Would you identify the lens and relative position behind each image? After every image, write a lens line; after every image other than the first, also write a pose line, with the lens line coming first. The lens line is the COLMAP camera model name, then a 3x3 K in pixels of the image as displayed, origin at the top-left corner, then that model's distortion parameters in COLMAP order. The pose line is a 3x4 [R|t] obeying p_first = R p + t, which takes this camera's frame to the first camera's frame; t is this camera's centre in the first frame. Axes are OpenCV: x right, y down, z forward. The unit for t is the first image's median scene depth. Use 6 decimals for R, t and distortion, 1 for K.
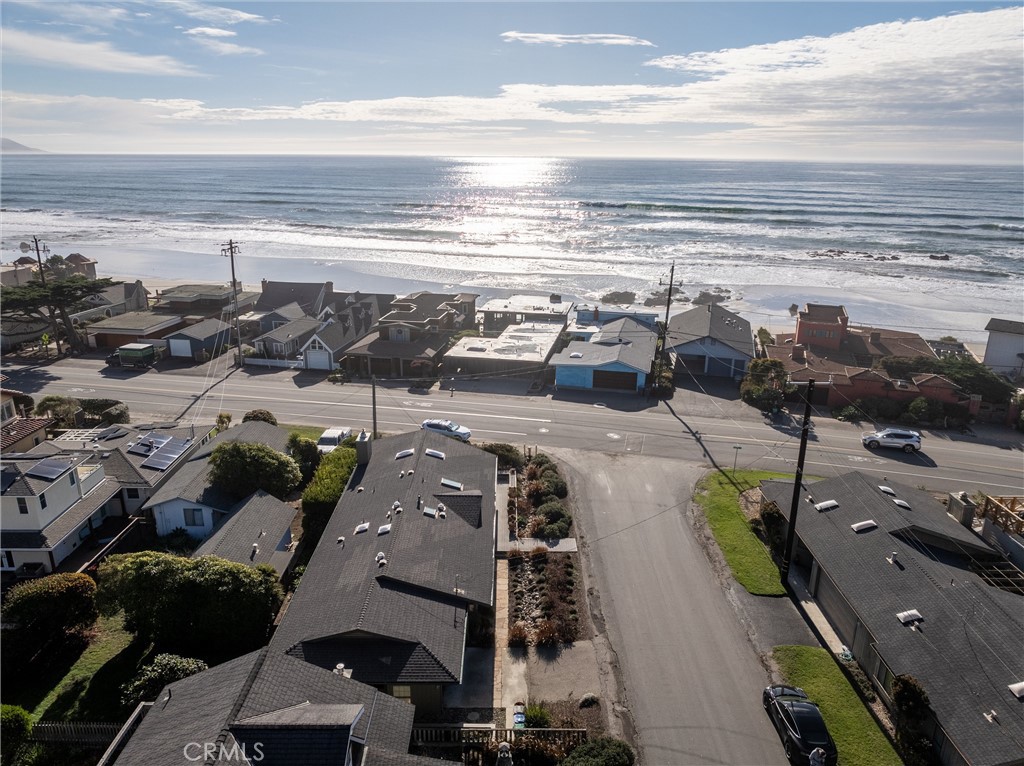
lens RADIAL K [[747.7, 0, 497.4], [0, 747.7, 381.9], [0, 0, 1]] dist [-0.021253, 0.002086]
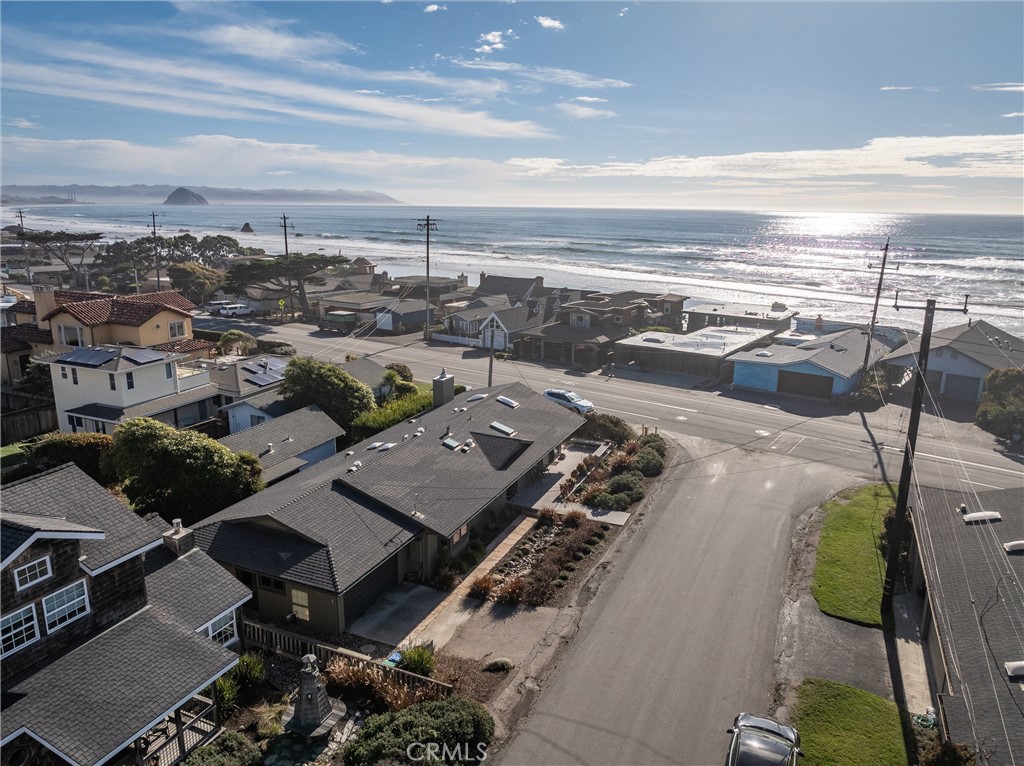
lens RADIAL K [[734.3, 0, 506.2], [0, 734.3, 379.0], [0, 0, 1]] dist [-0.033084, 0.022535]
pose [[0.910717, 0.097438, -0.401374, 0.190318], [-0.131100, 0.989718, -0.057199, 0.085737], [0.391673, 0.104712, 0.914127, 0.137973]]
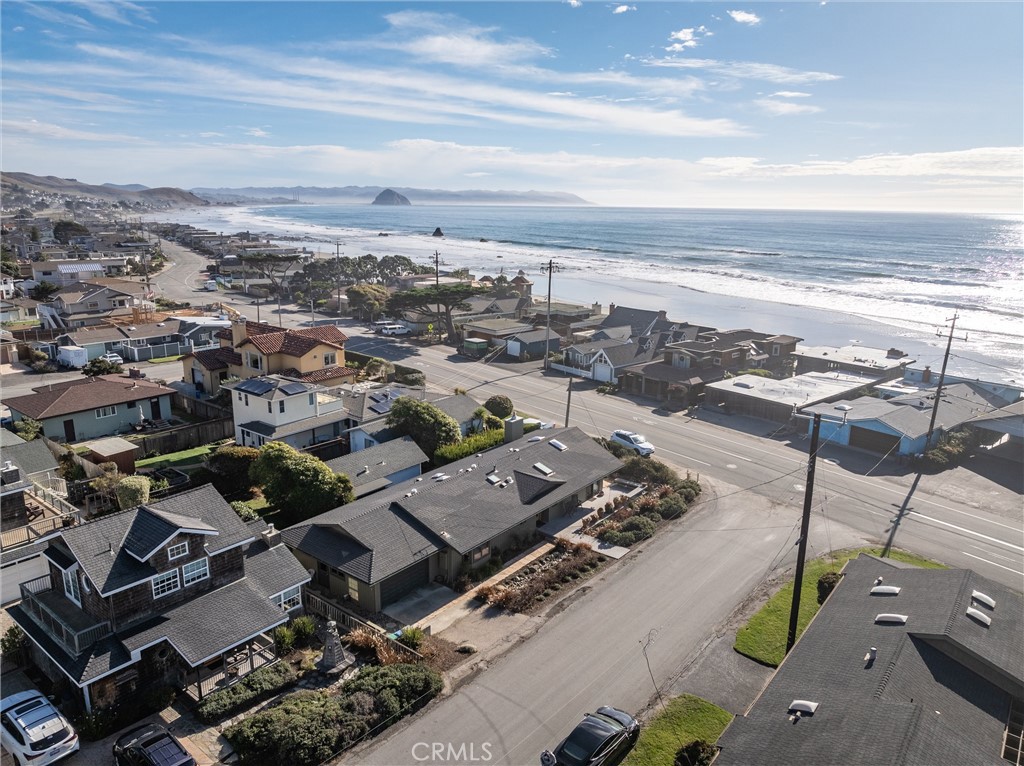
lens RADIAL K [[747.7, 0, 497.4], [0, 747.7, 381.9], [0, 0, 1]] dist [-0.021253, 0.002086]
pose [[0.764747, 0.150057, -0.626614, 0.370484], [-0.195164, 0.980765, -0.003320, 0.019335], [0.614063, 0.124831, 0.779322, 0.062485]]
